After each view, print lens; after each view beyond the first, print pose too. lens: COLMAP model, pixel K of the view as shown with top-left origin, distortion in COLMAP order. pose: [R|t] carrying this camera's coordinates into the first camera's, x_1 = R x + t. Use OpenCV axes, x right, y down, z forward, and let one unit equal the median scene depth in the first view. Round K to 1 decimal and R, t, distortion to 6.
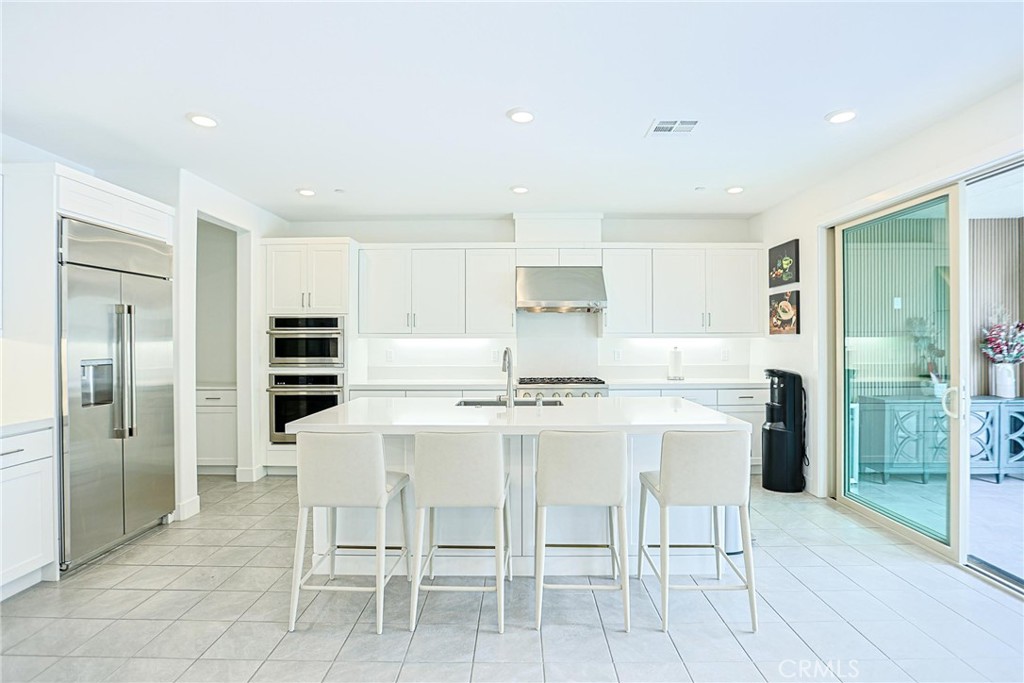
lens RADIAL K [[498.2, 0, 515.2], [0, 498.2, 339.2], [0, 0, 1]] dist [-0.027698, 0.003417]
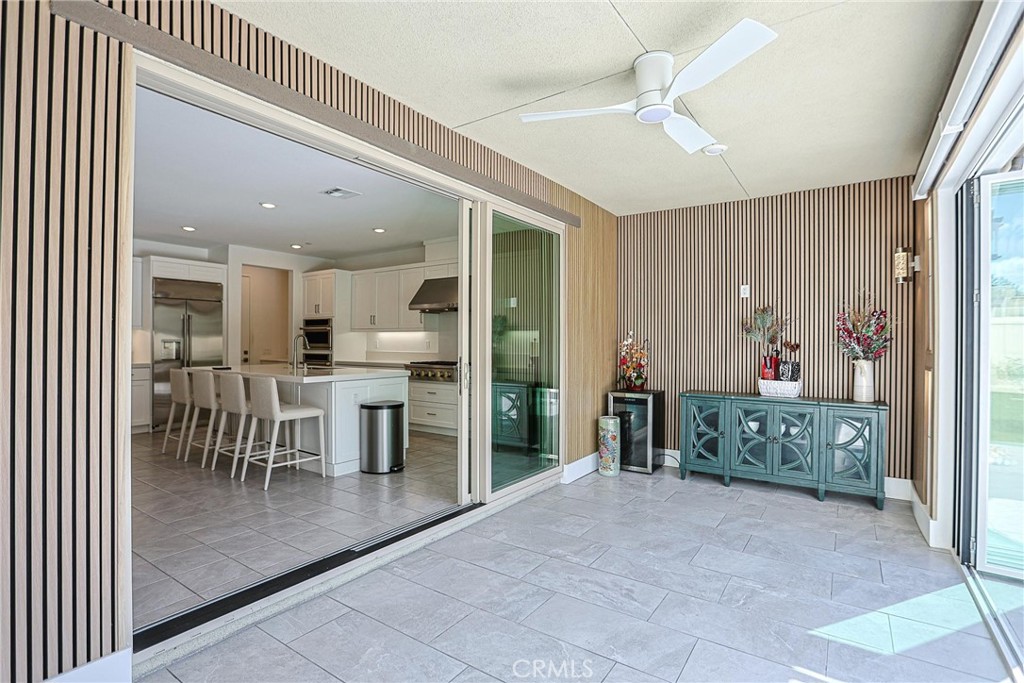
lens RADIAL K [[498.2, 0, 508.6], [0, 498.2, 343.0], [0, 0, 1]] dist [-0.027698, 0.003417]
pose [[0.828965, 0.007626, -0.559249, 1.032288], [-0.005476, 0.999970, 0.005519, 0.022018], [0.559274, -0.001513, 0.828981, -0.010079]]
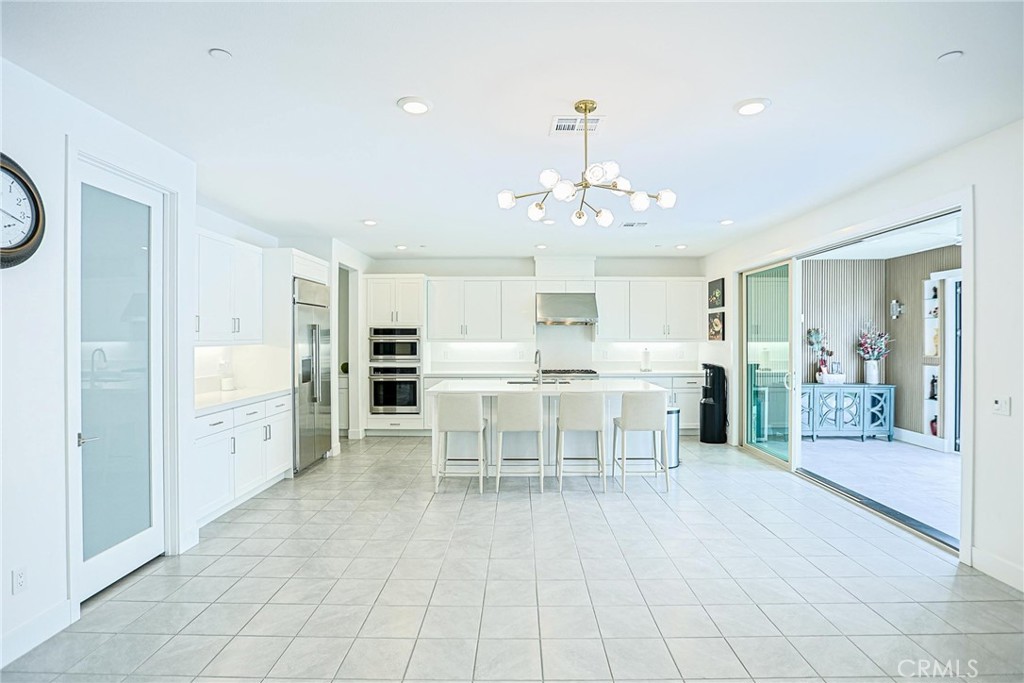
lens RADIAL K [[498.2, 0, 518.8], [0, 498.2, 338.0], [0, 0, 1]] dist [-0.027698, 0.003417]
pose [[0.999933, 0.002188, 0.011367, -0.069599], [-0.002198, 0.999997, 0.000868, -0.017397], [-0.011365, -0.000893, 0.999935, -0.484949]]
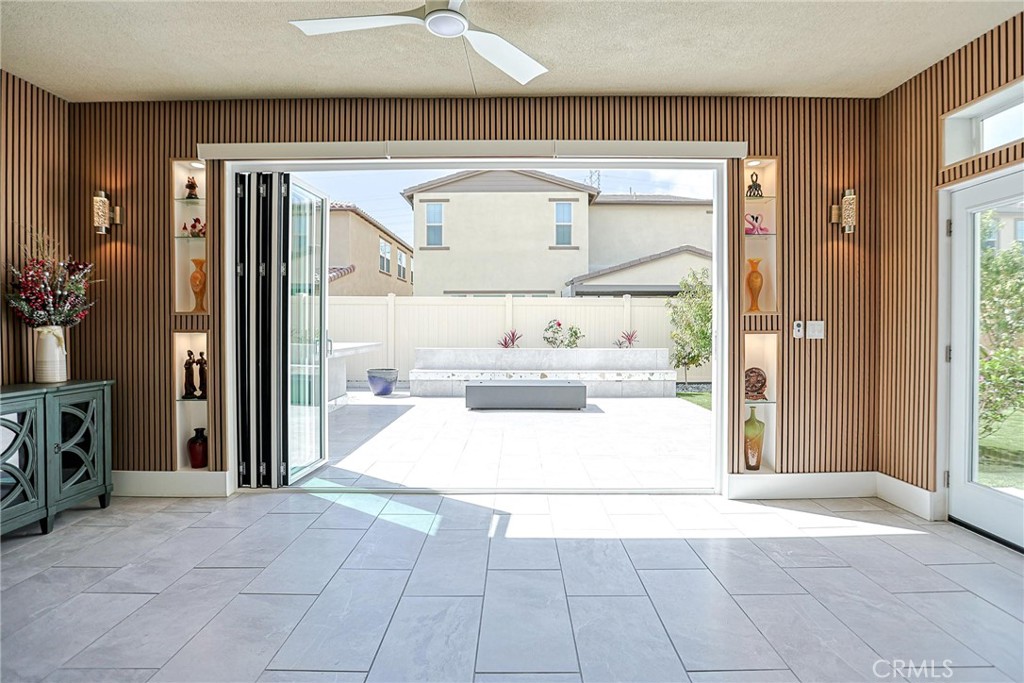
lens RADIAL K [[498.2, 0, 527.0], [0, 498.2, 326.8], [0, 0, 1]] dist [-0.027698, 0.003417]
pose [[-0.024552, -0.006953, 0.999674, 0.413892], [0.002067, 0.999973, 0.007005, 0.050073], [-0.999696, 0.002239, -0.024537, 0.448135]]
